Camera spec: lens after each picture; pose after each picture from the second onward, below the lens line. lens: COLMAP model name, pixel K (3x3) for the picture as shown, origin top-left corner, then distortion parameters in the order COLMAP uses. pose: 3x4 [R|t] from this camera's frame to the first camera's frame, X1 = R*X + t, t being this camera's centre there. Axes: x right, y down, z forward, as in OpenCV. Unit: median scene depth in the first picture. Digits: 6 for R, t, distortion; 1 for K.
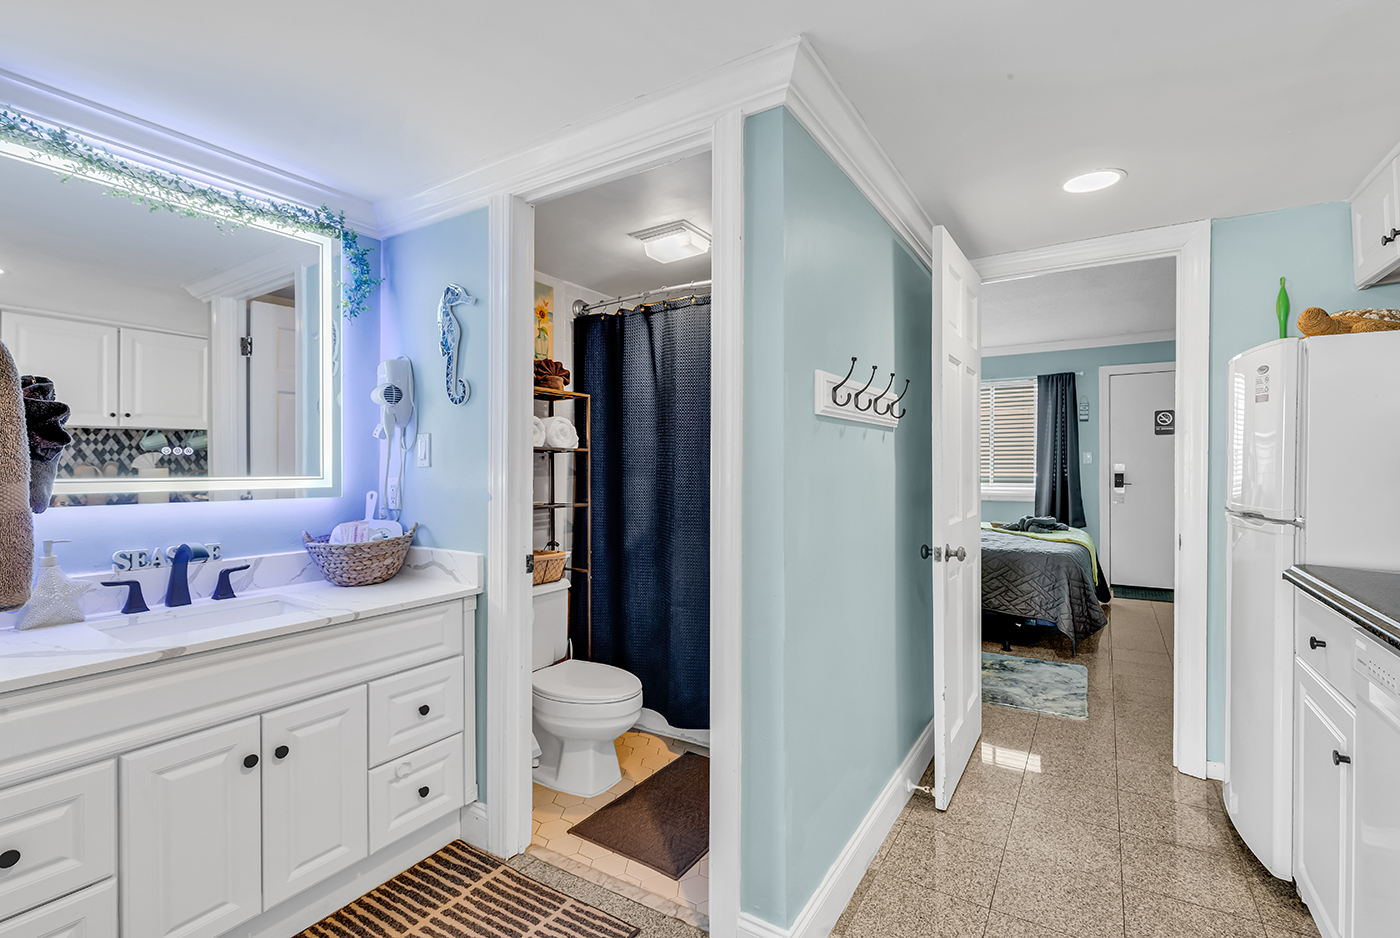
lens RADIAL K [[666.3, 0, 698.1], [0, 666.3, 467.6], [0, 0, 1]] dist [0.005126, -0.001402]
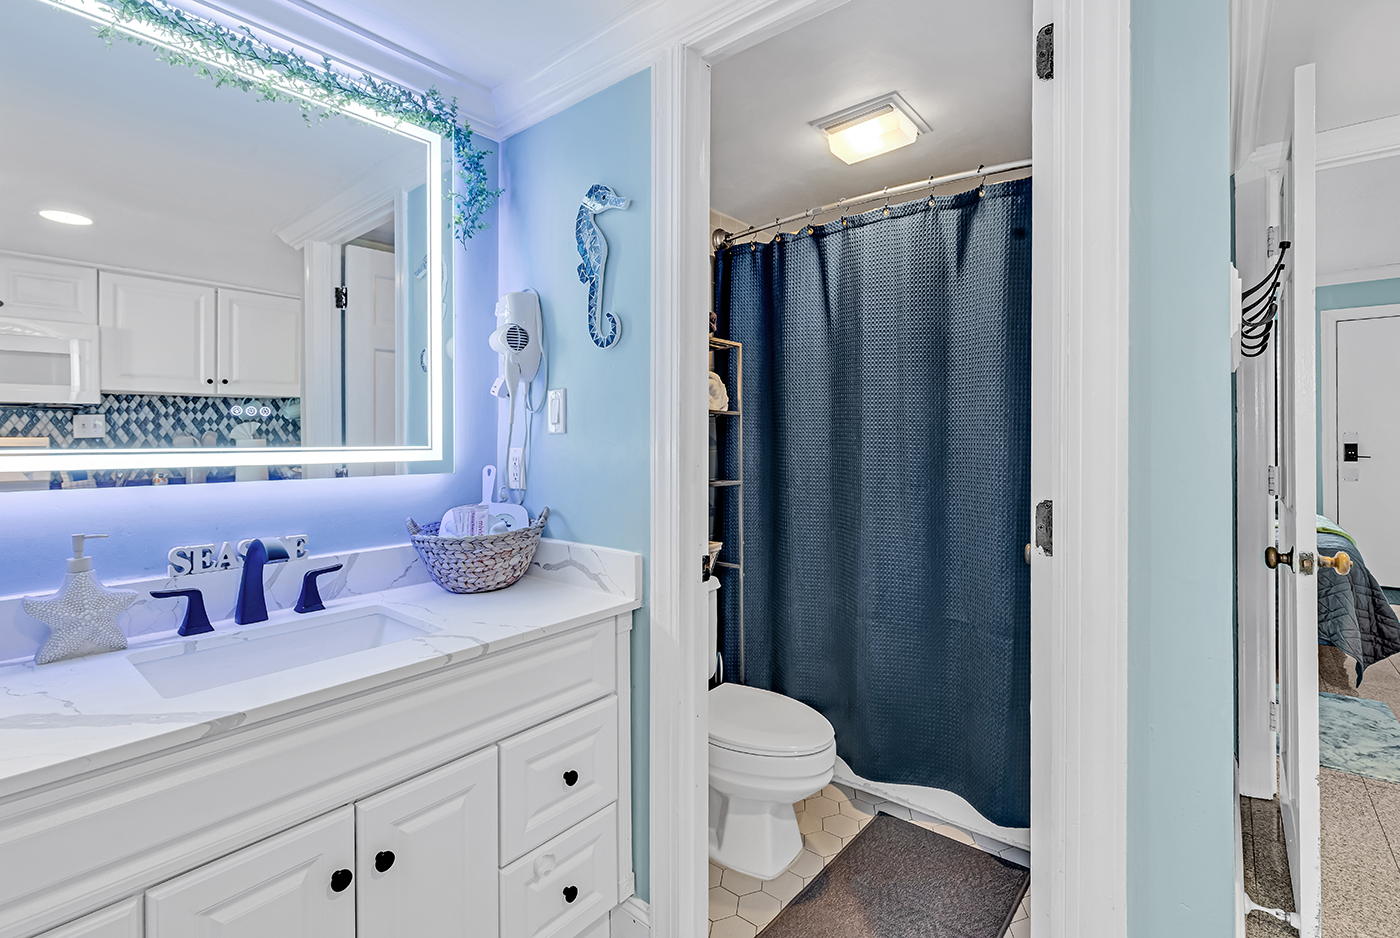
lens RADIAL K [[666.3, 0, 674.1], [0, 666.3, 439.0], [0, 0, 1]] dist [0.005126, -0.001402]
pose [[0.990531, -0.002743, -0.137264, -0.183813], [0.002523, 0.999995, -0.001778, 0.007063], [0.137268, 0.001415, 0.990533, 0.284575]]
